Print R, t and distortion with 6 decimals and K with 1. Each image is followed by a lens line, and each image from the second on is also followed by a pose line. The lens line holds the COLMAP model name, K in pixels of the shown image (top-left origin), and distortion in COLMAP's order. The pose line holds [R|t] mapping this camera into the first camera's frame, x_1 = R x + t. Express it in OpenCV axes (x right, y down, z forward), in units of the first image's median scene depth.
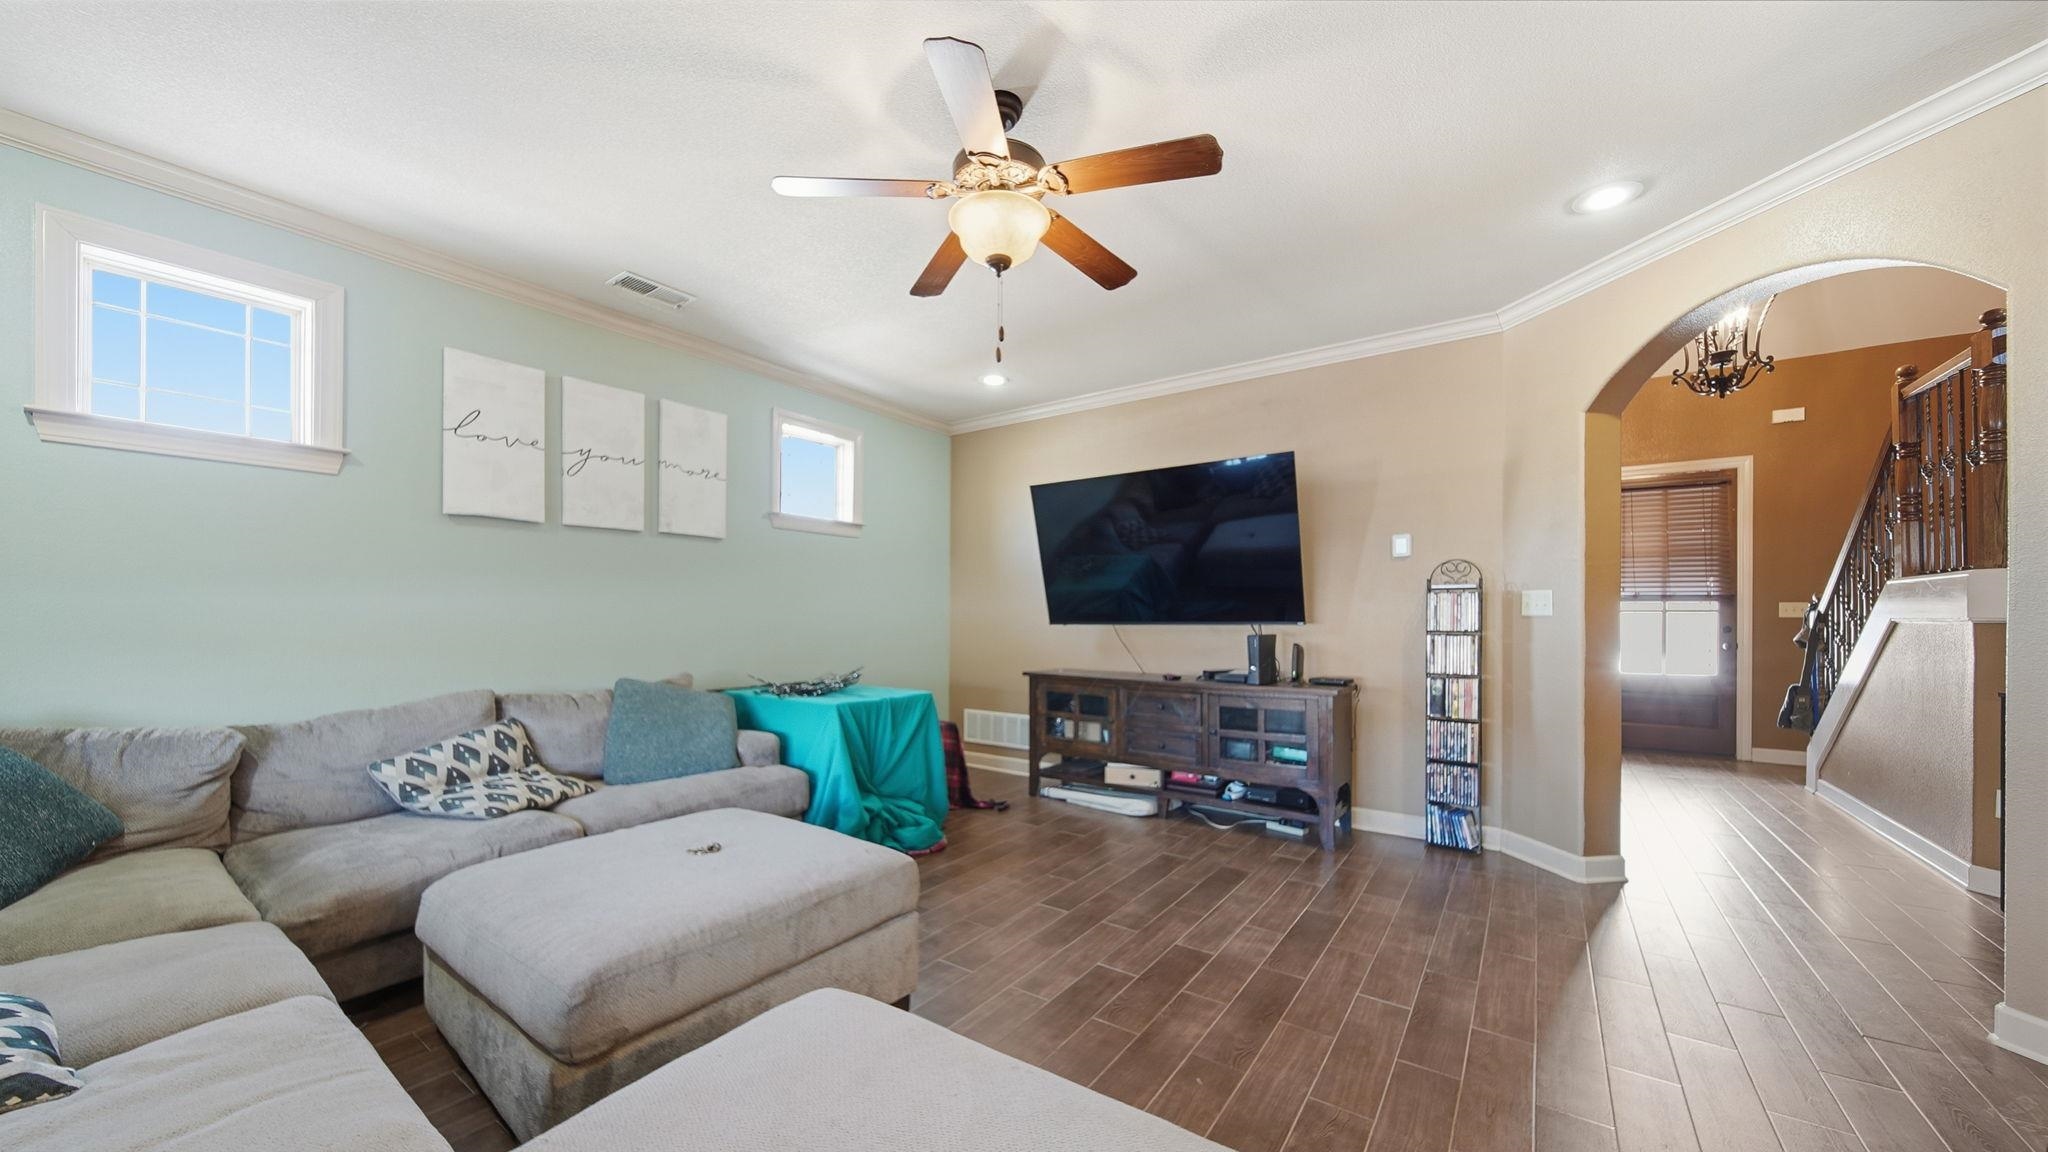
lens RADIAL K [[745.6, 0, 1007.2], [0, 745.6, 601.7], [0, 0, 1]] dist [-0.001439, -0.000264]
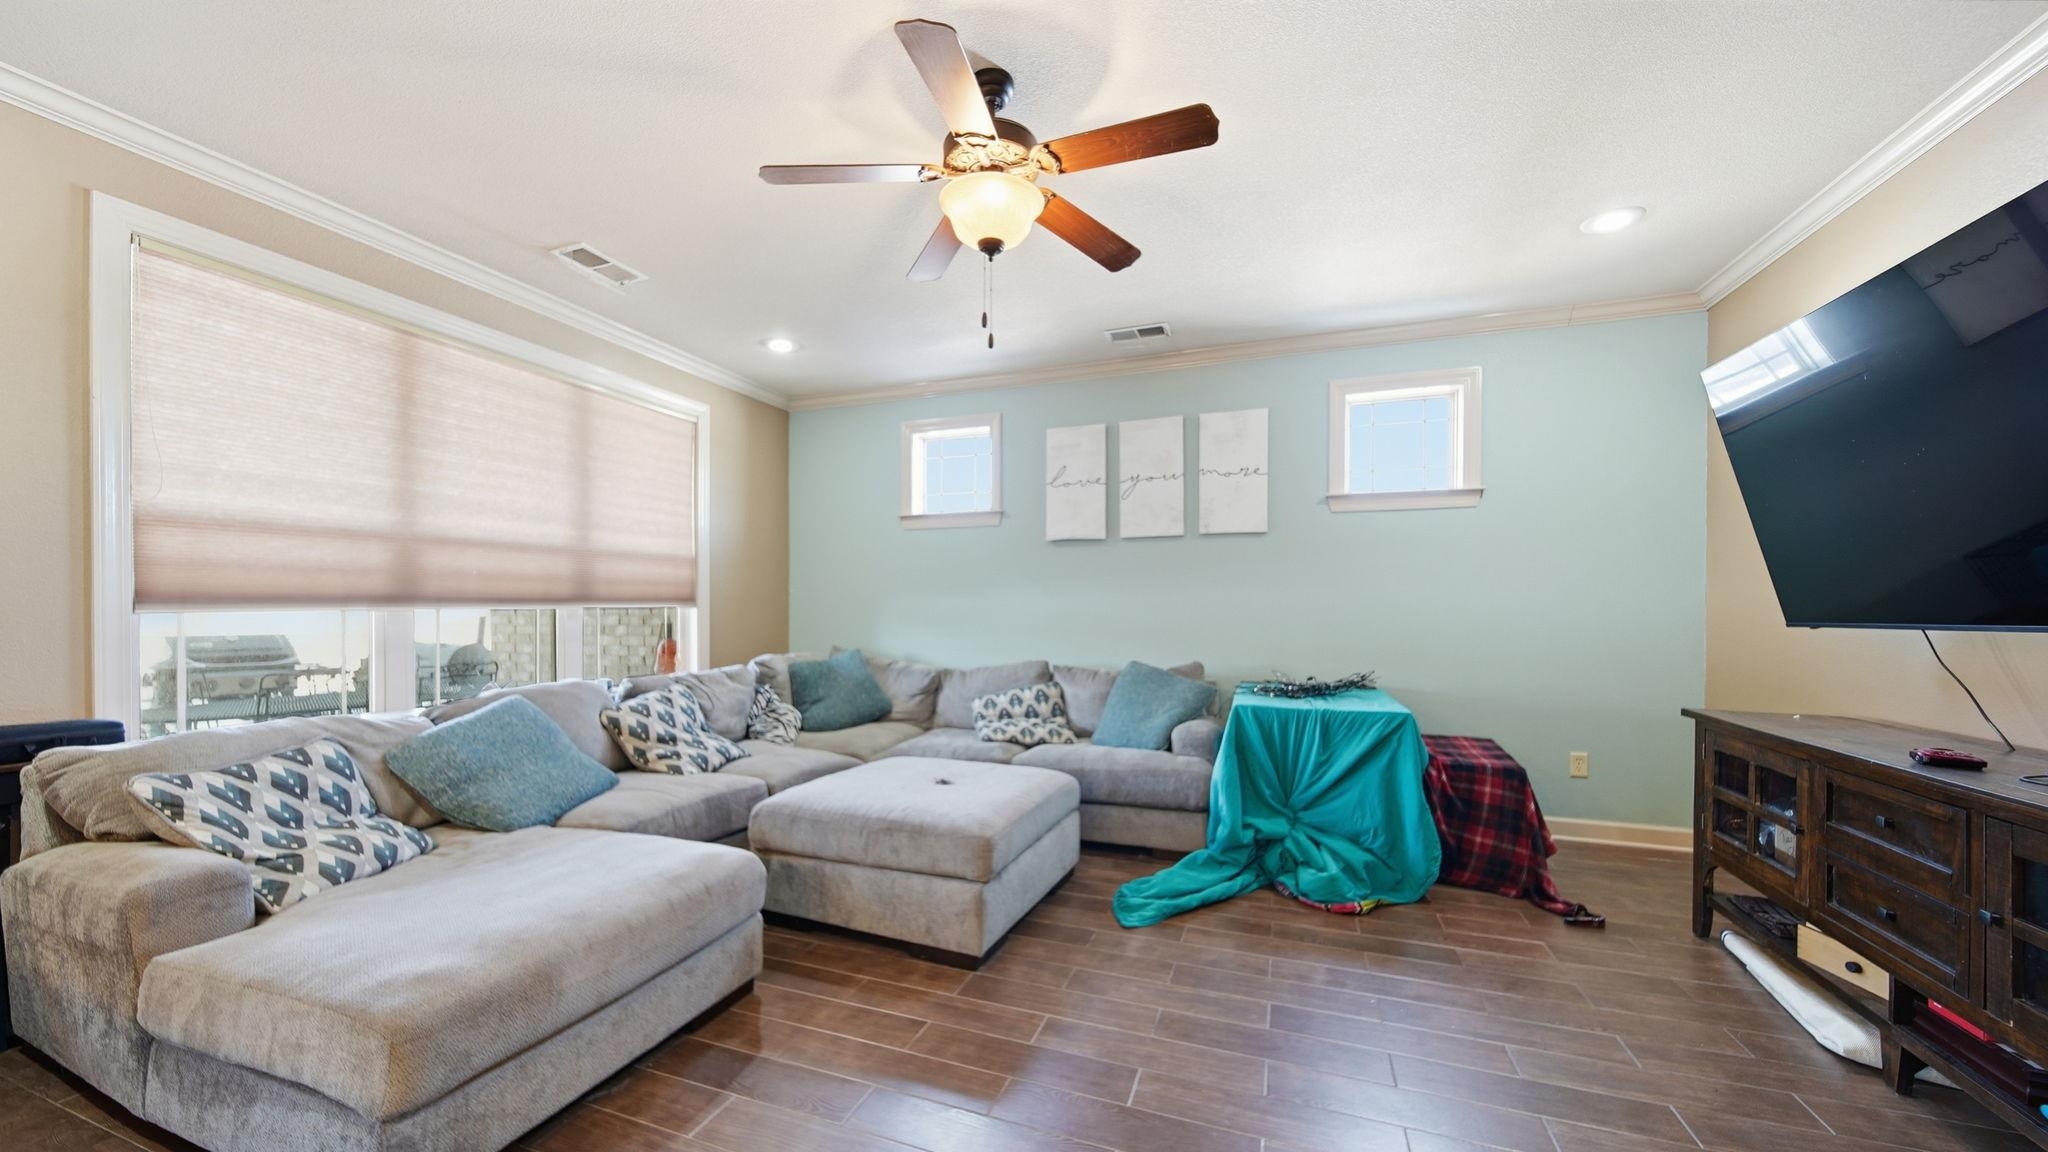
lens RADIAL K [[745.6, 0, 1007.2], [0, 745.6, 601.7], [0, 0, 1]] dist [-0.001439, -0.000264]
pose [[0.243018, -0.007901, -0.969990, 0.617209], [0.020514, 0.999785, -0.003004, 0.005415], [0.969805, -0.019168, 0.243127, 0.511644]]
